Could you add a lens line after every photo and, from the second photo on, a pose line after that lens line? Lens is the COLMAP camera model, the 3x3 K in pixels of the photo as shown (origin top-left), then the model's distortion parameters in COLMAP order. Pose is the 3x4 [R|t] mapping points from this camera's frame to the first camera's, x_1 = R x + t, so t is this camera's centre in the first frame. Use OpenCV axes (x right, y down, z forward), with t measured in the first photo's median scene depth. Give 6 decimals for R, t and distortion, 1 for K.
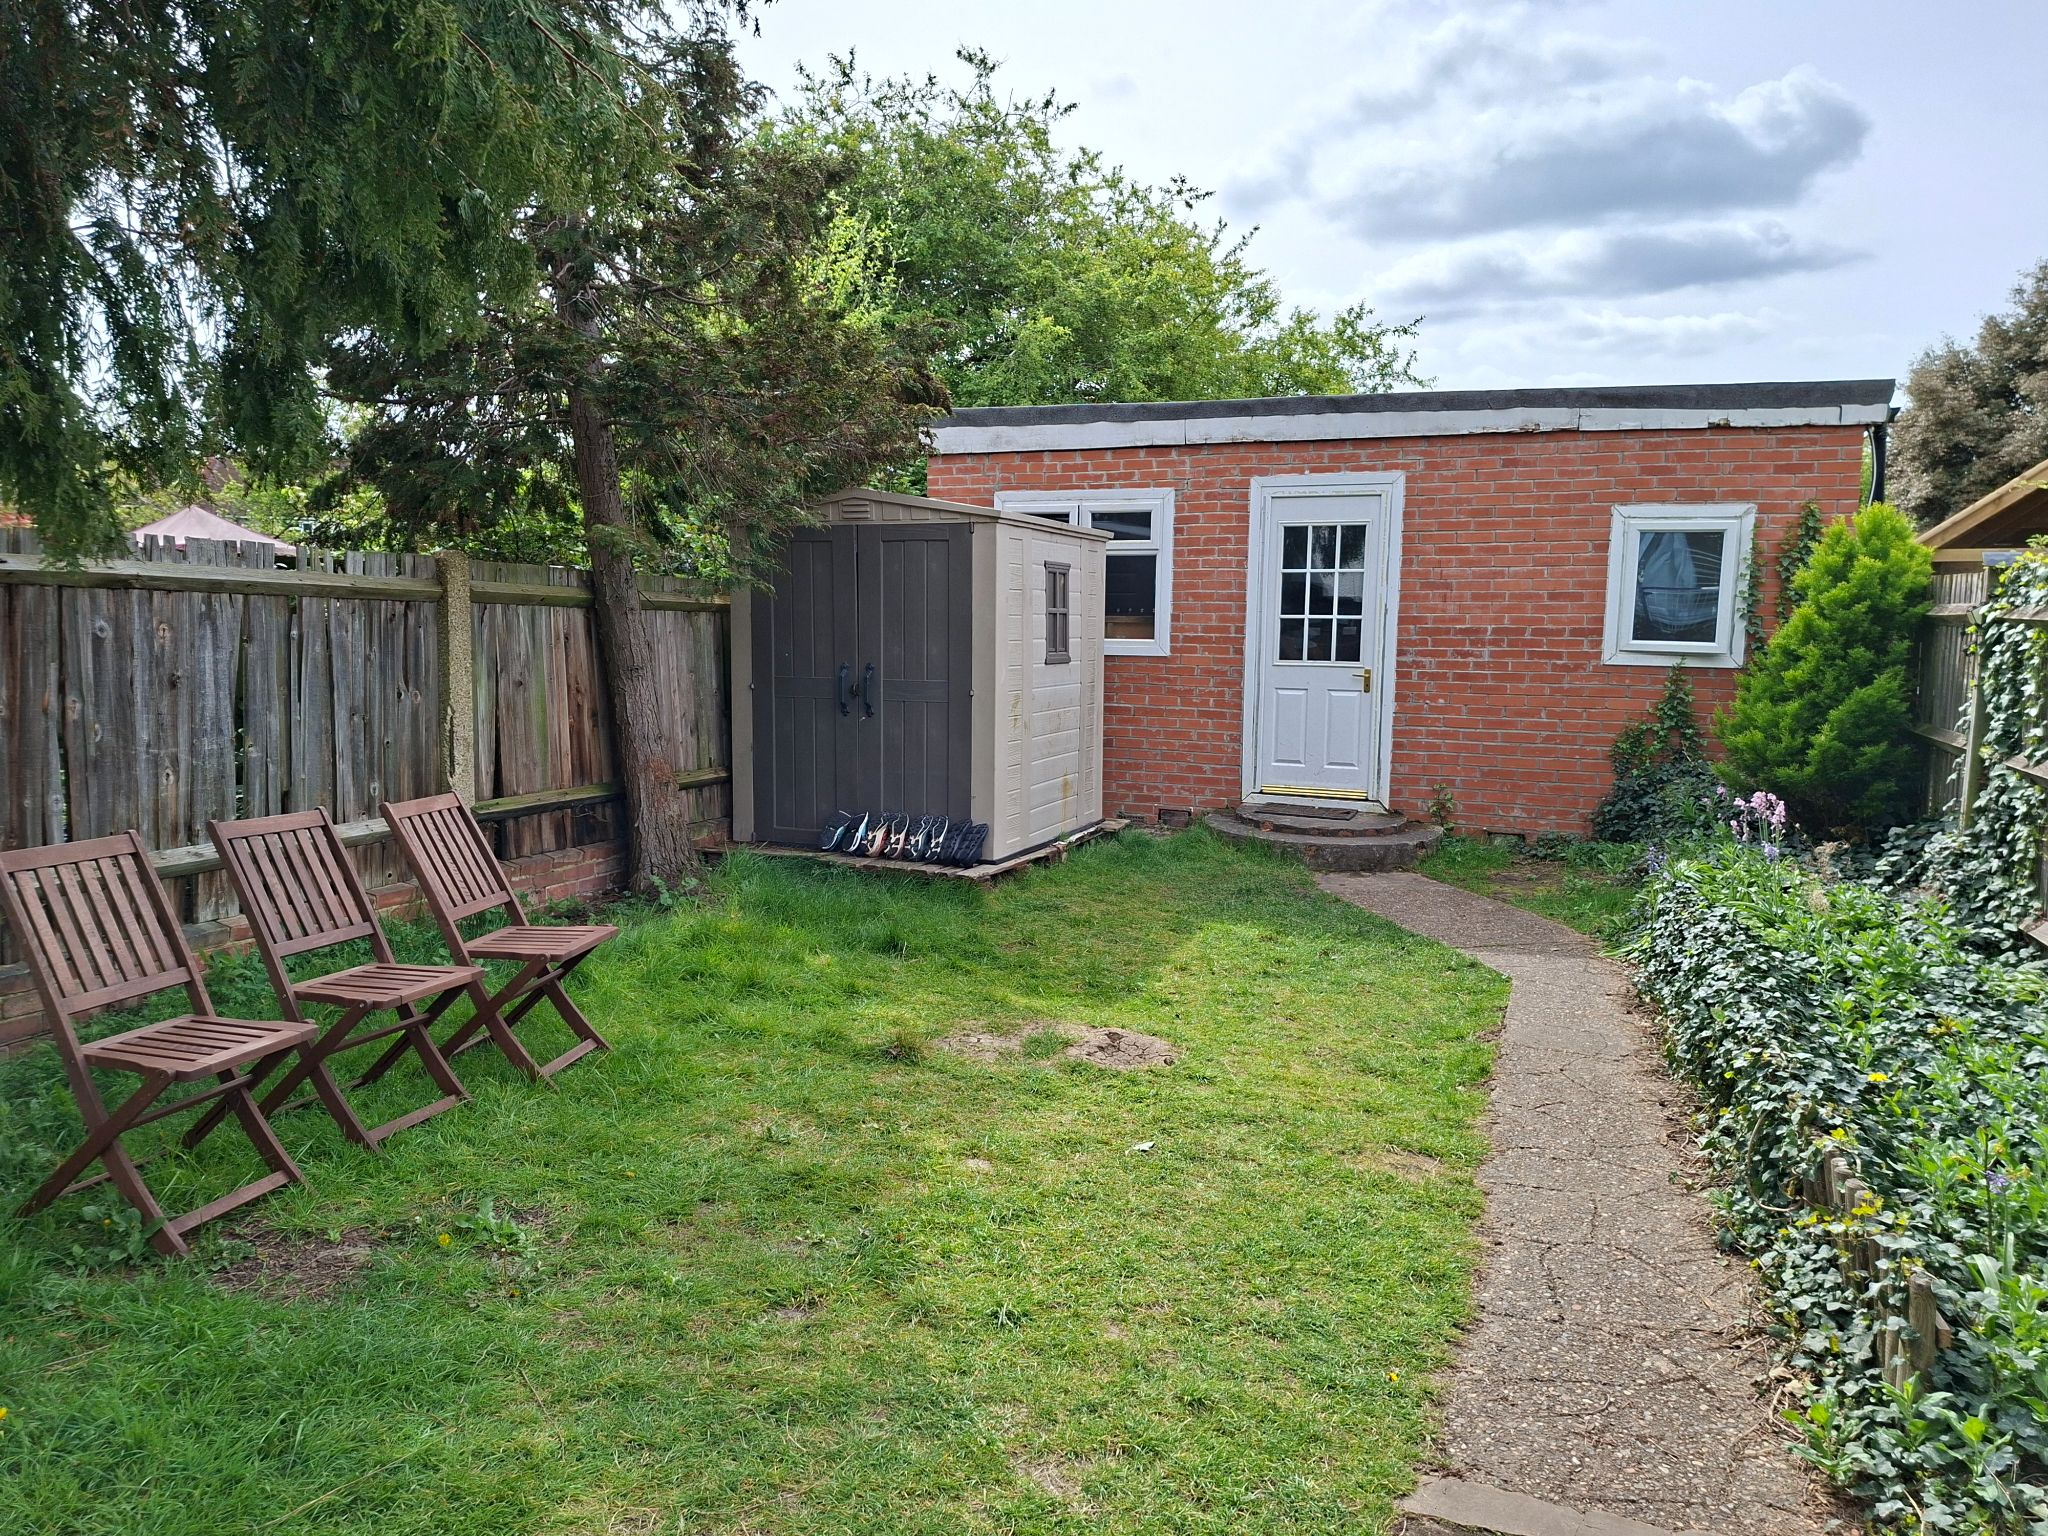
lens RADIAL K [[1350.8, 0, 1024.0], [0, 1350.8, 768.0], [0, 0, 1]] dist [0.093031, -0.131833]
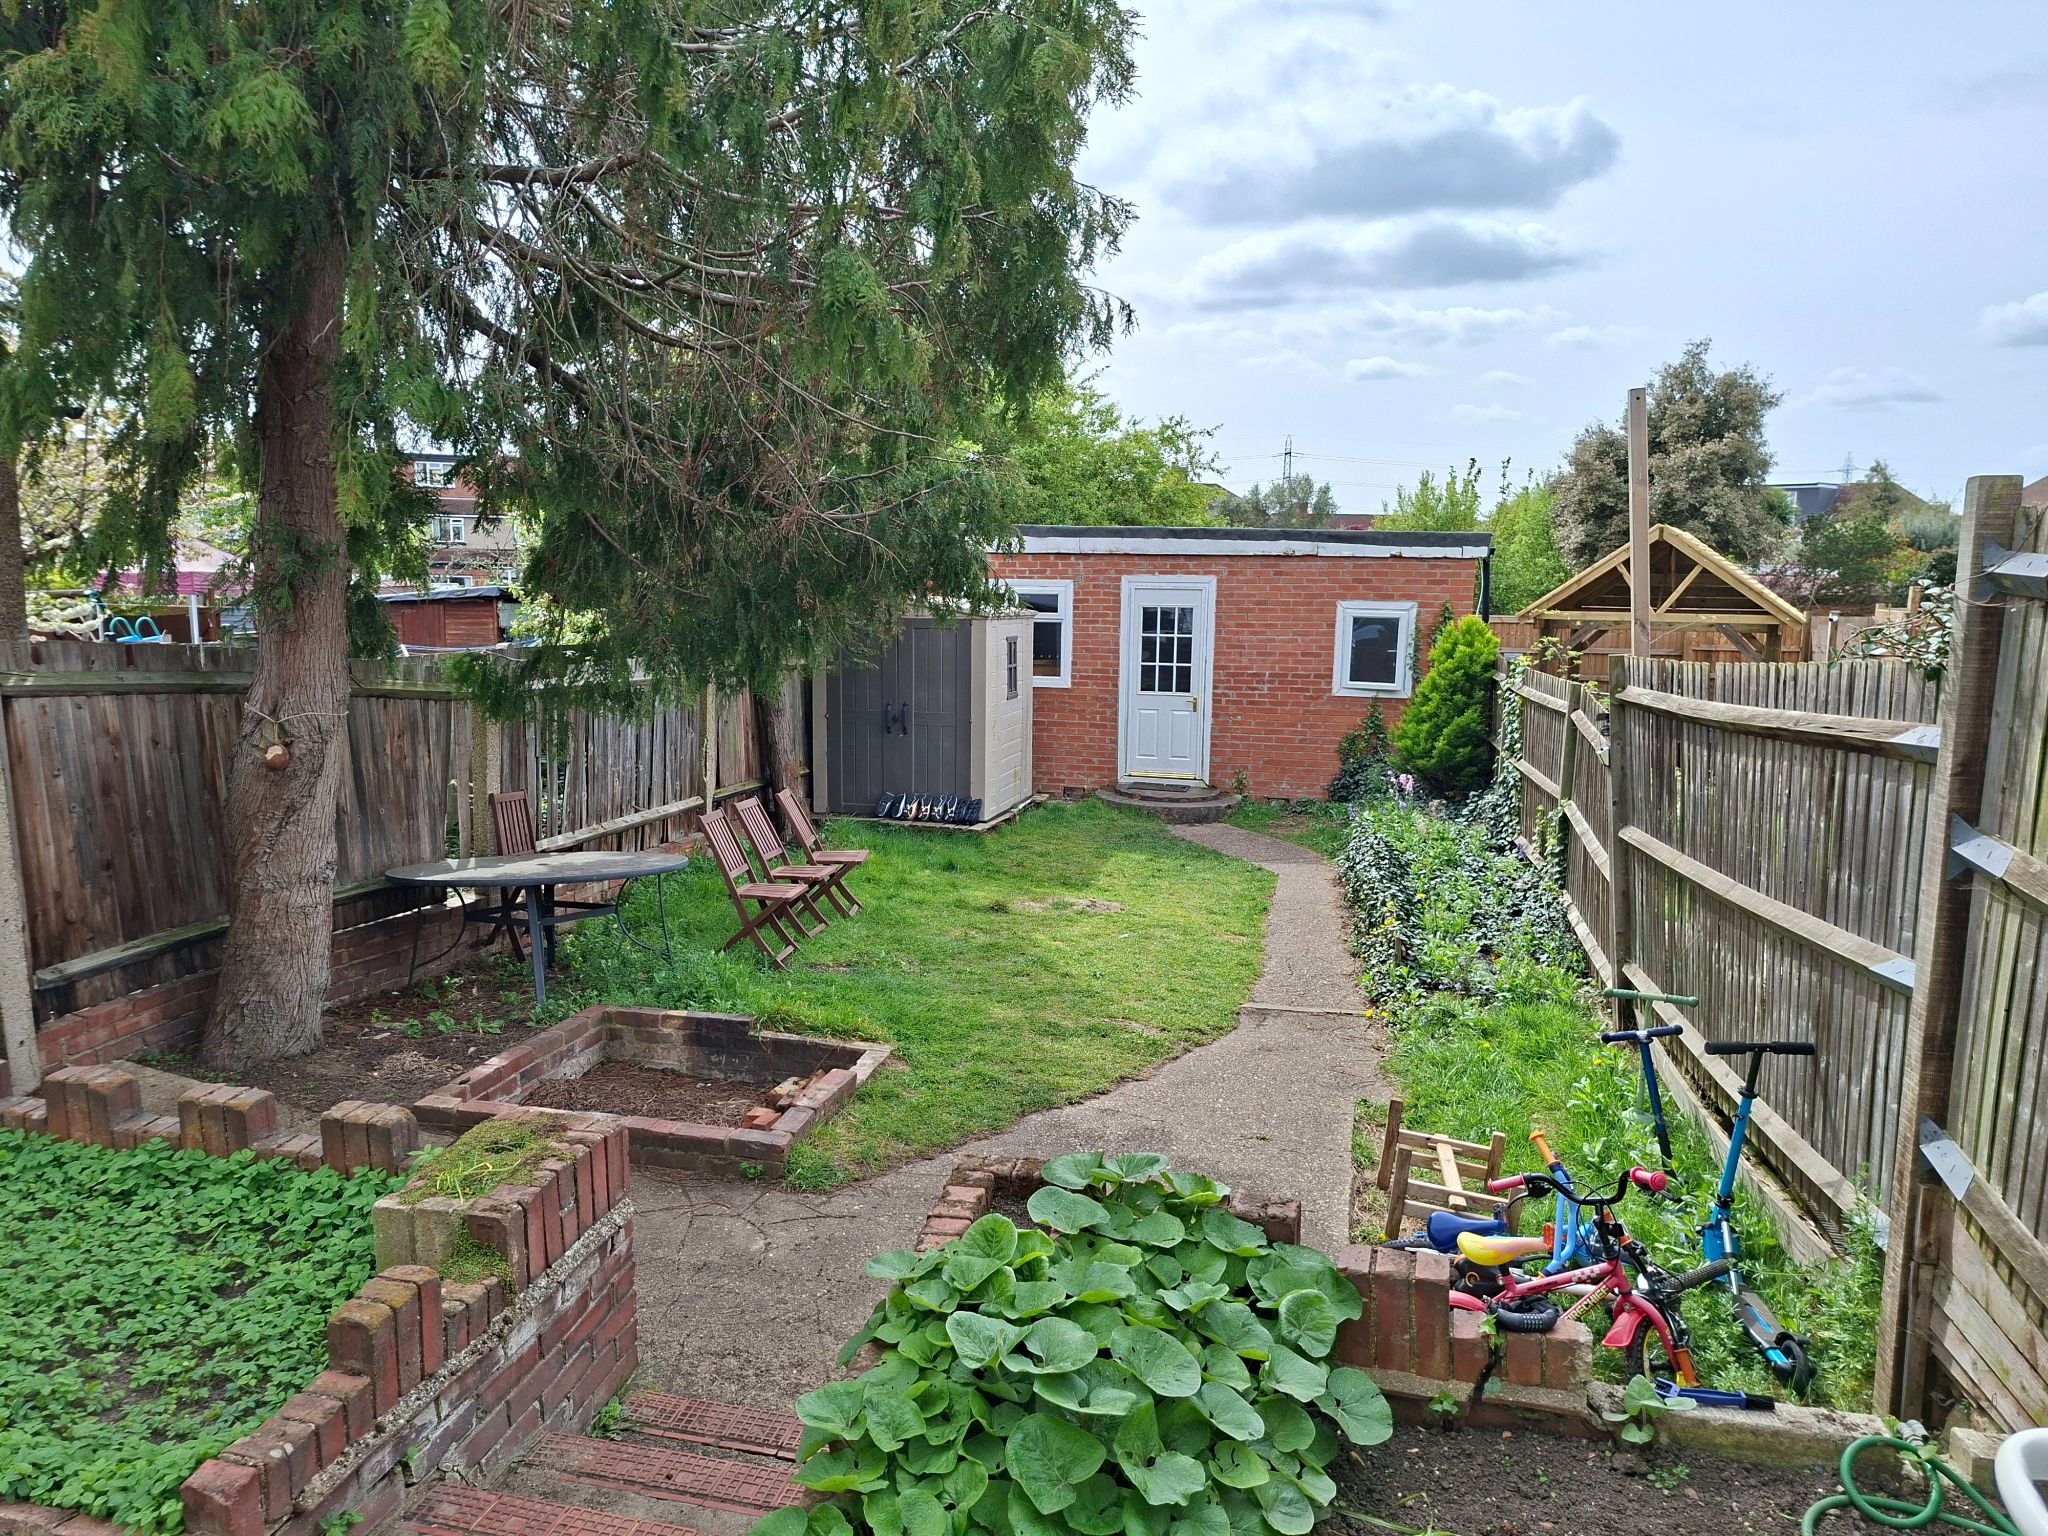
lens RADIAL K [[1350.8, 0, 1024.0], [0, 1350.8, 768.0], [0, 0, 1]] dist [0.093031, -0.131833]
pose [[0.989009, -0.015133, 0.147082, -0.197327], [0.012050, 0.999689, 0.021827, -0.029238], [-0.147367, -0.019814, 0.988883, -0.593536]]
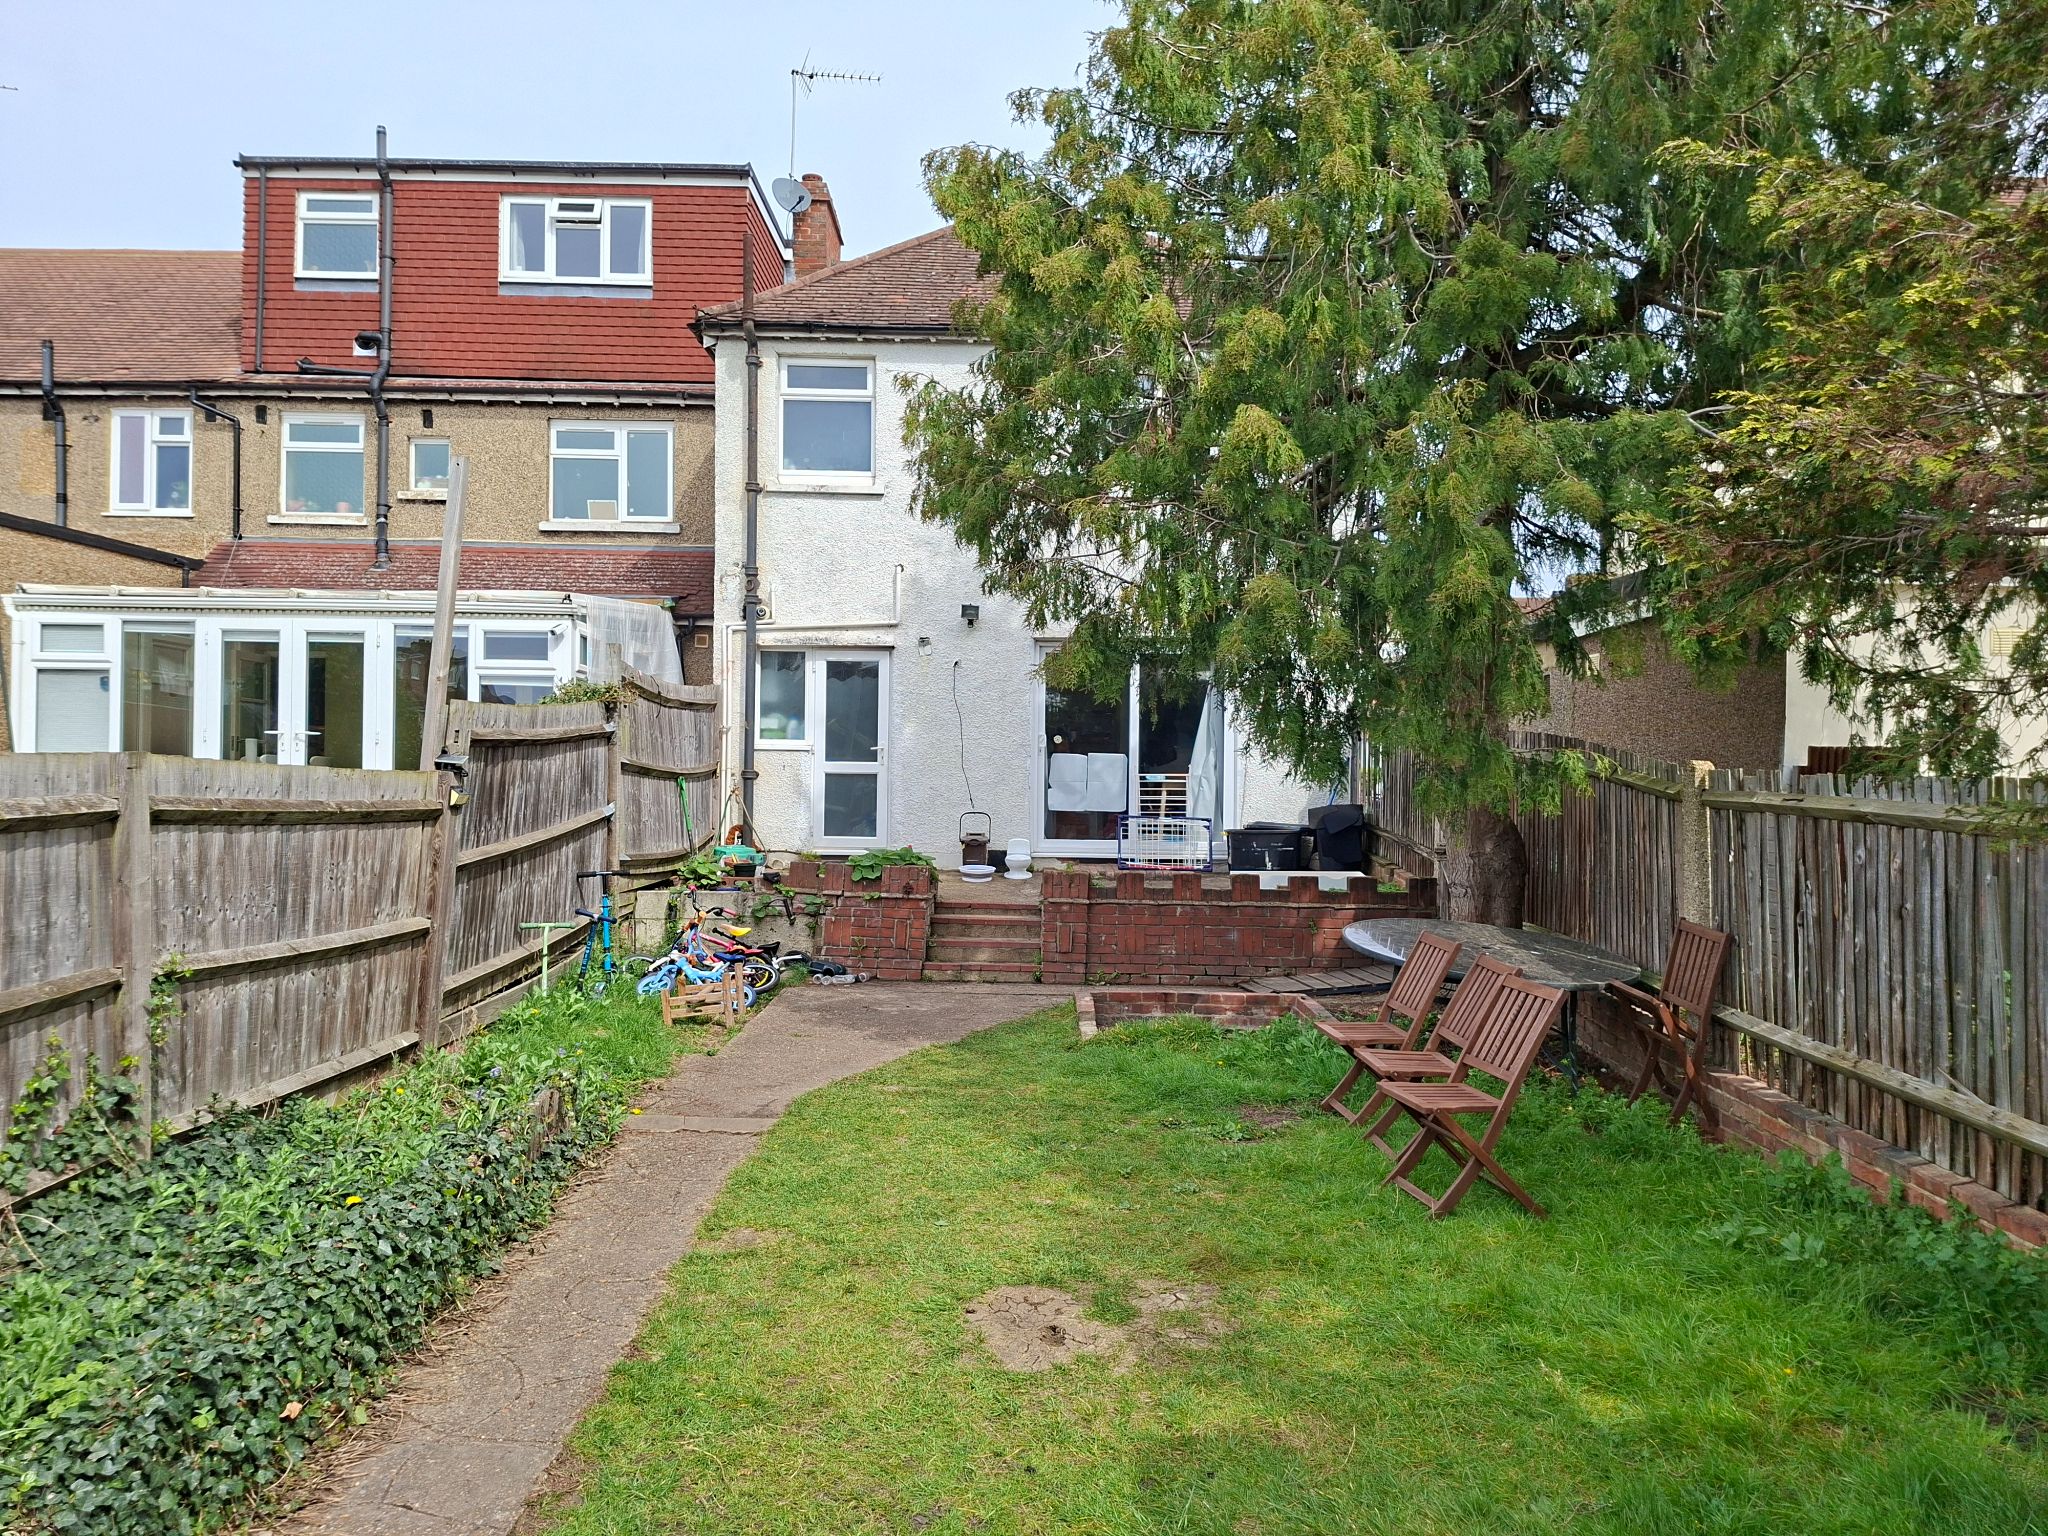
lens RADIAL K [[1350.8, 0, 1024.0], [0, 1350.8, 768.0], [0, 0, 1]] dist [0.093031, -0.131833]
pose [[-0.924072, -0.025218, -0.381385, 0.244022], [-0.060340, 0.994934, 0.080413, -0.129425], [0.377425, 0.097320, -0.920912, 1.012178]]
